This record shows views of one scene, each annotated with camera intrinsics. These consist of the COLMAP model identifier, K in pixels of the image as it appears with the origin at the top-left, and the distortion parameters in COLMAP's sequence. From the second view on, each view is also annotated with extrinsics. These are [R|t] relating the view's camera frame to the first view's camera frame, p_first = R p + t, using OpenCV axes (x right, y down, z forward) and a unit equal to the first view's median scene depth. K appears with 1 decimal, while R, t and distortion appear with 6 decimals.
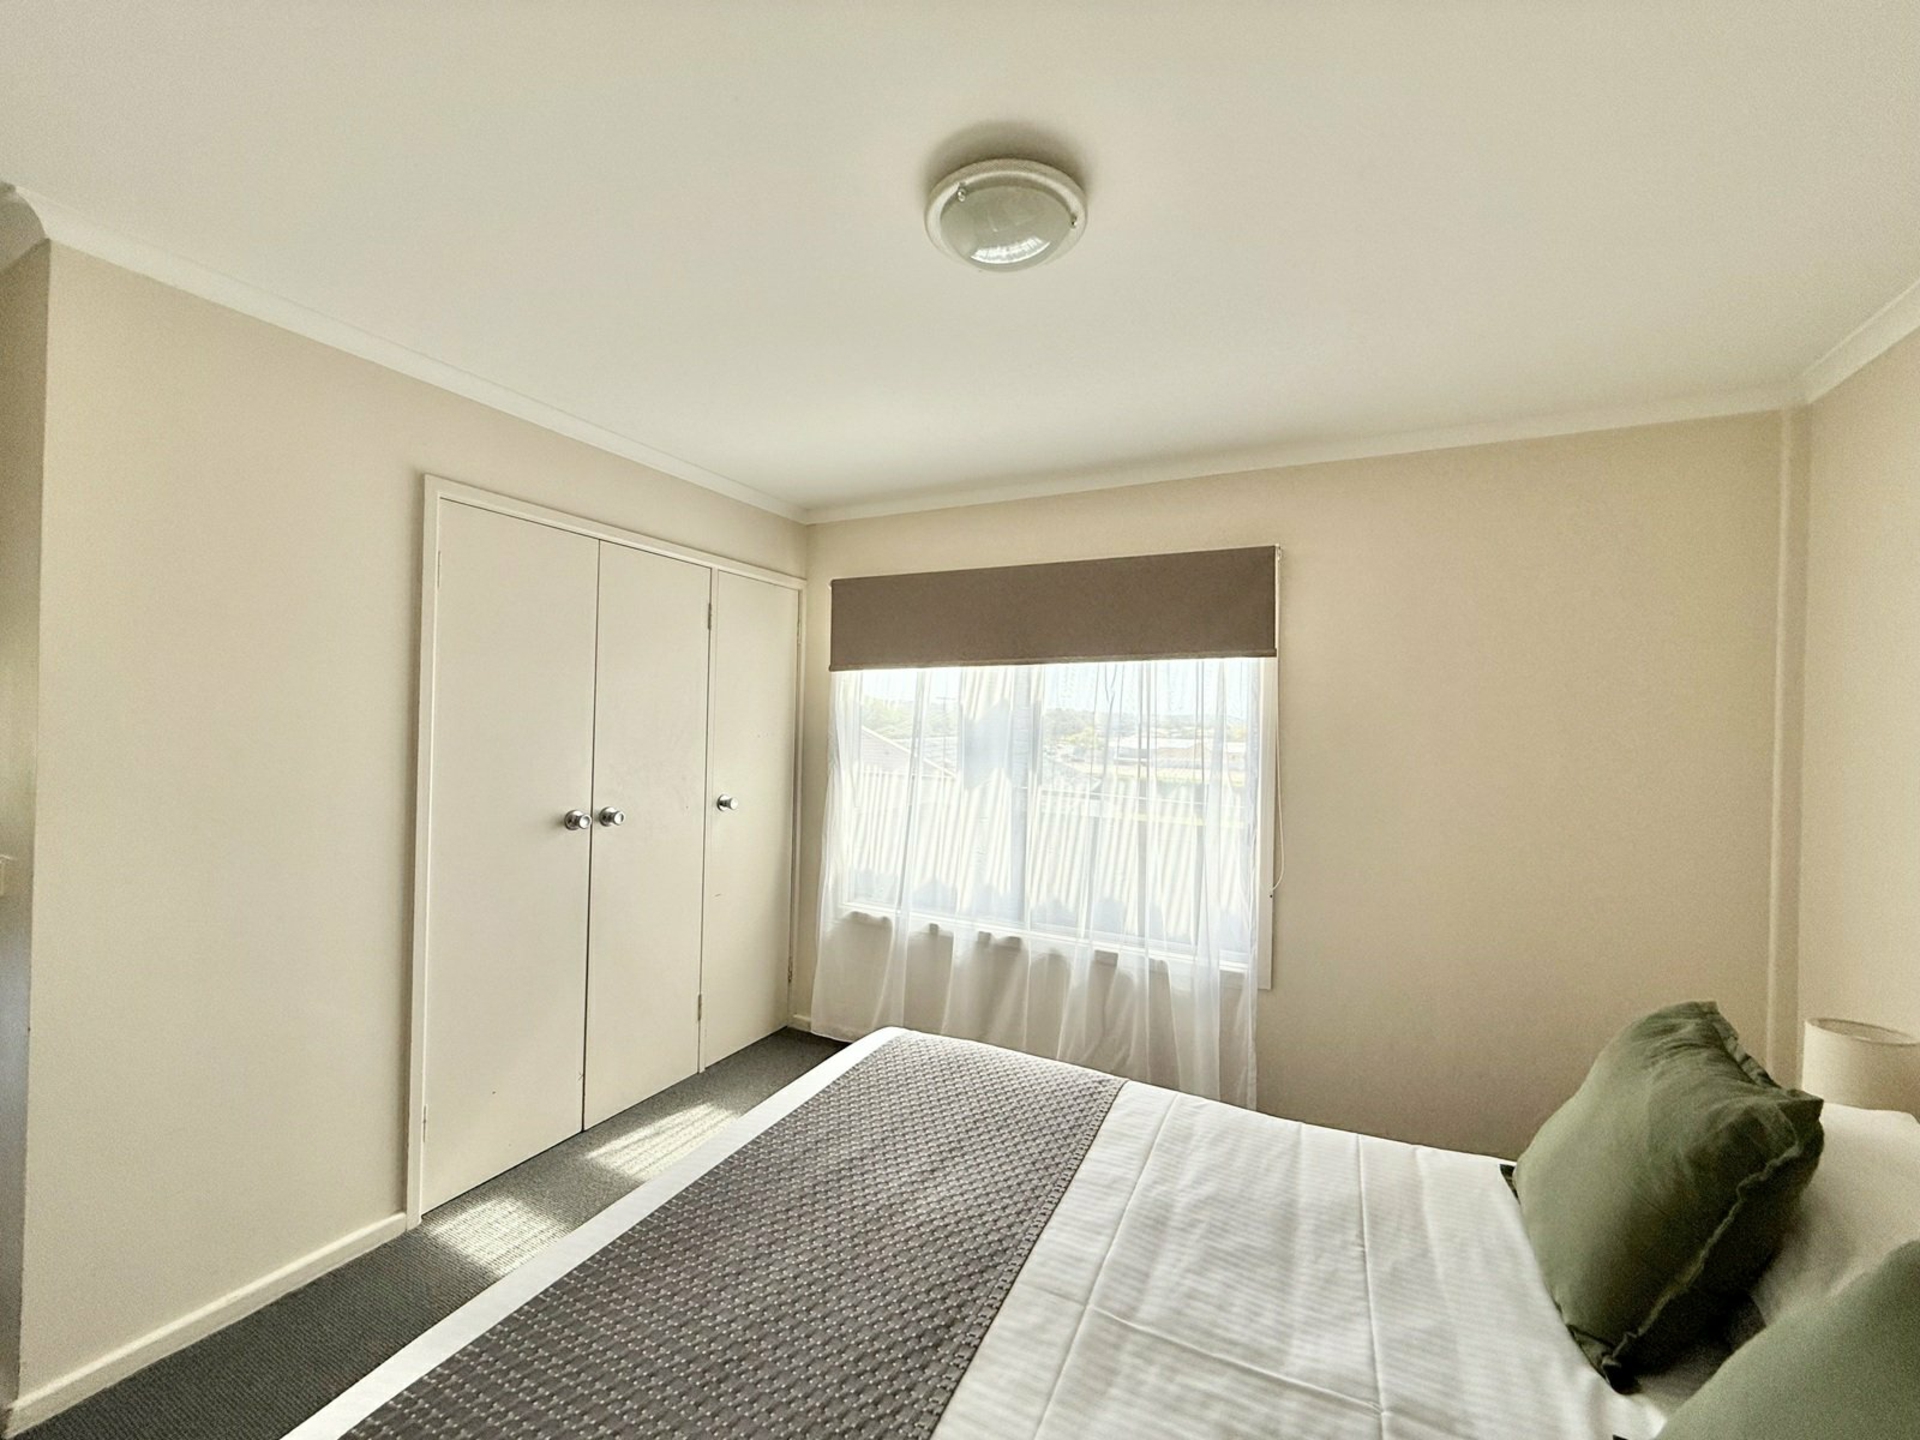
lens RADIAL K [[762.8, 0, 960.0], [0, 762.8, 720.0], [0, 0, 1]] dist [-0.000484, -0.000386]
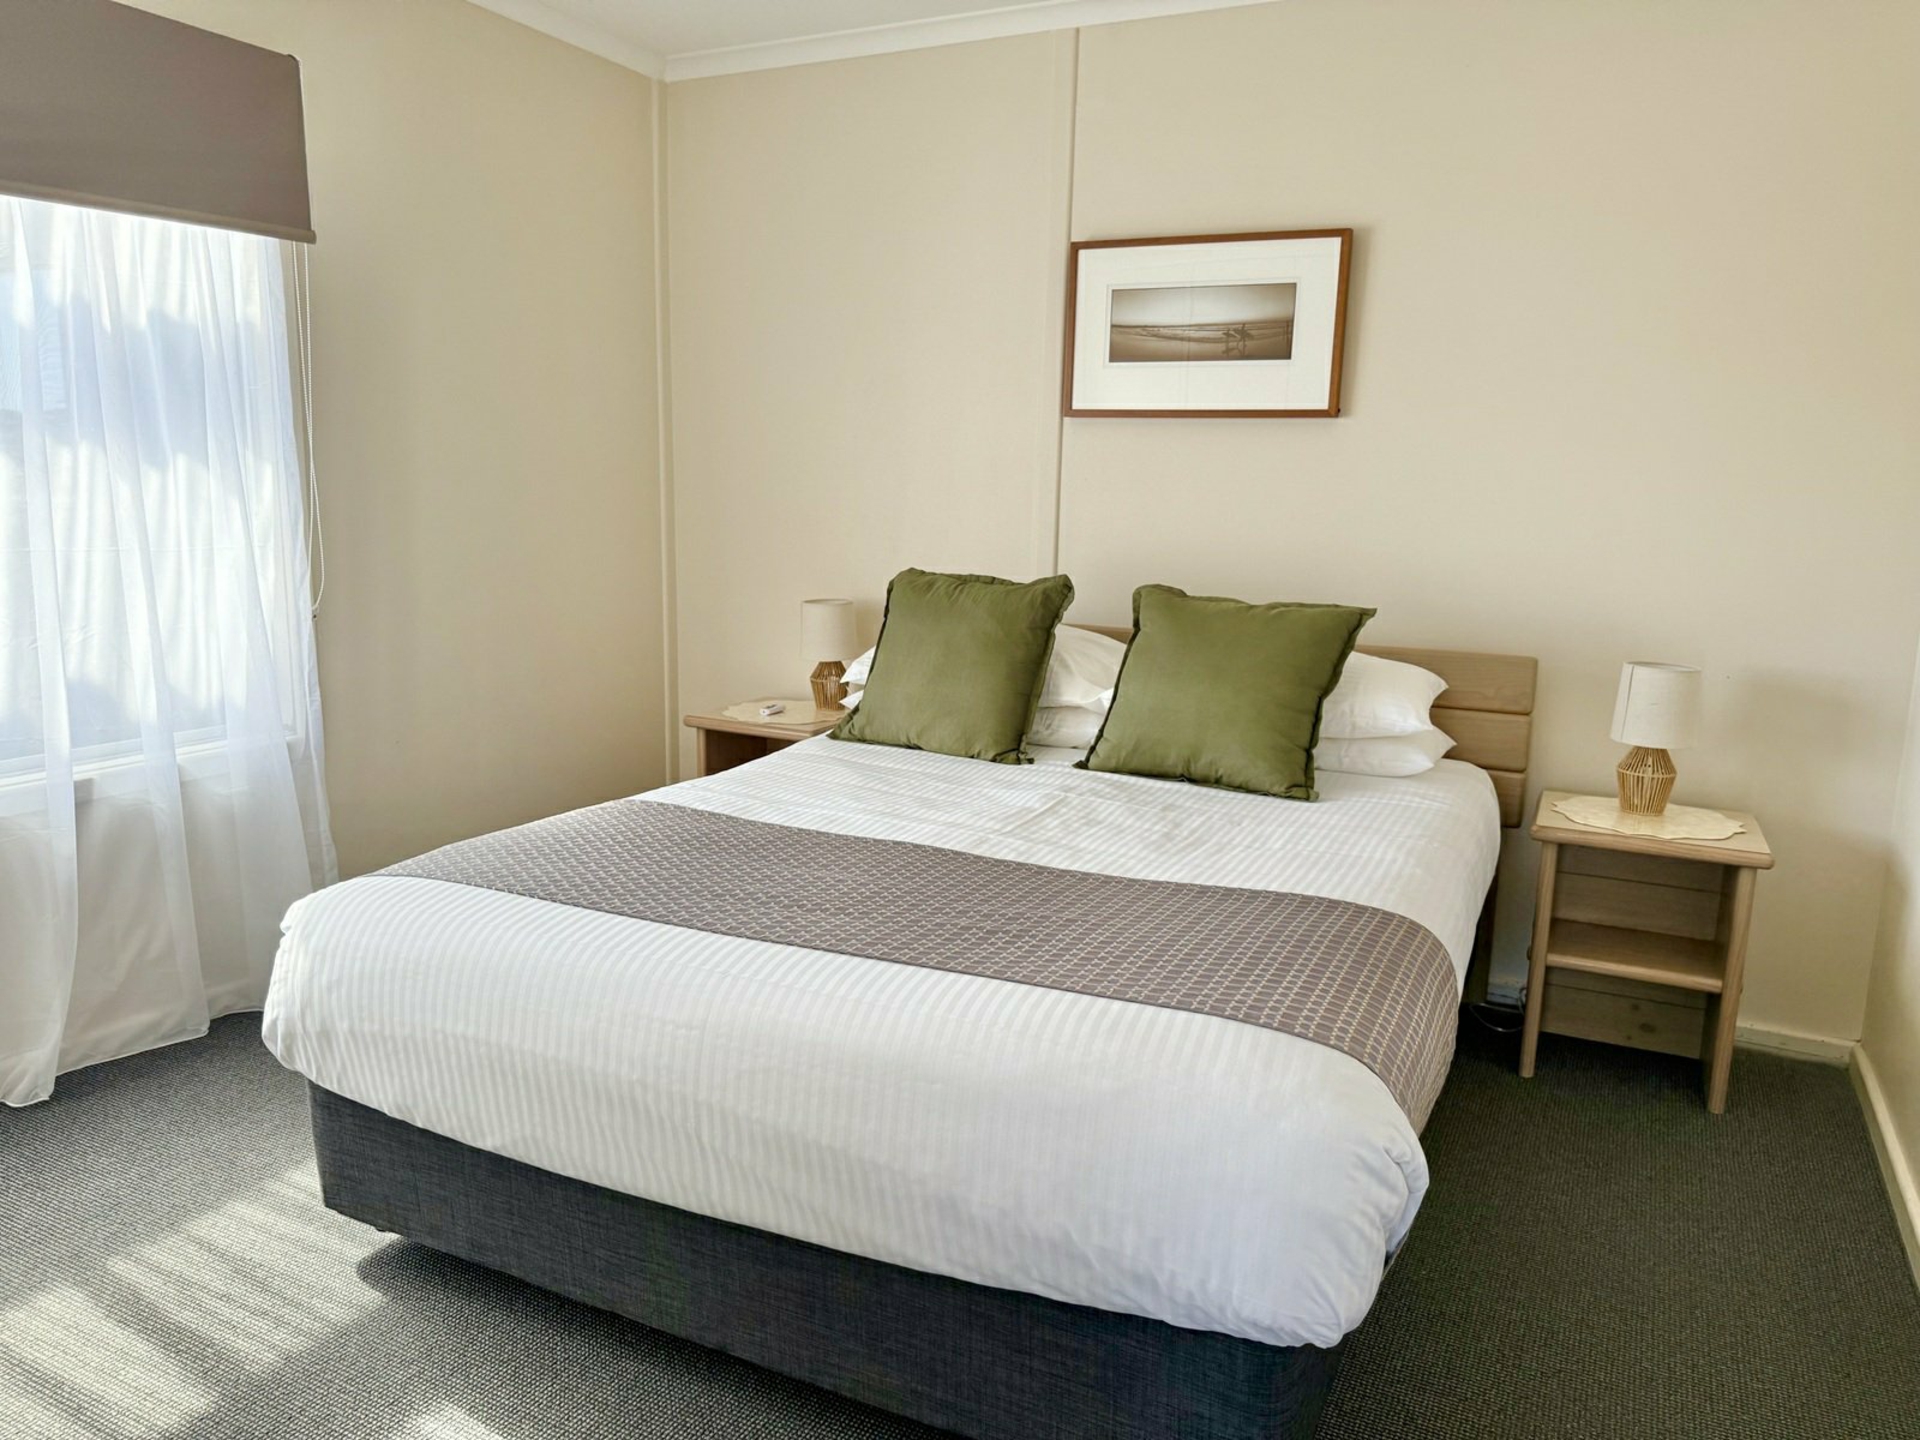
lens RADIAL K [[1365.8, 0, 958.1], [0, 1365.8, 725.0], [0, 0, 1]] dist [0.008995, -0.007366]
pose [[0.006313, -0.224646, 0.974420, -0.838741], [-0.031822, 0.973901, 0.224732, 0.034155], [-0.999474, -0.032427, -0.001001, 0.448045]]
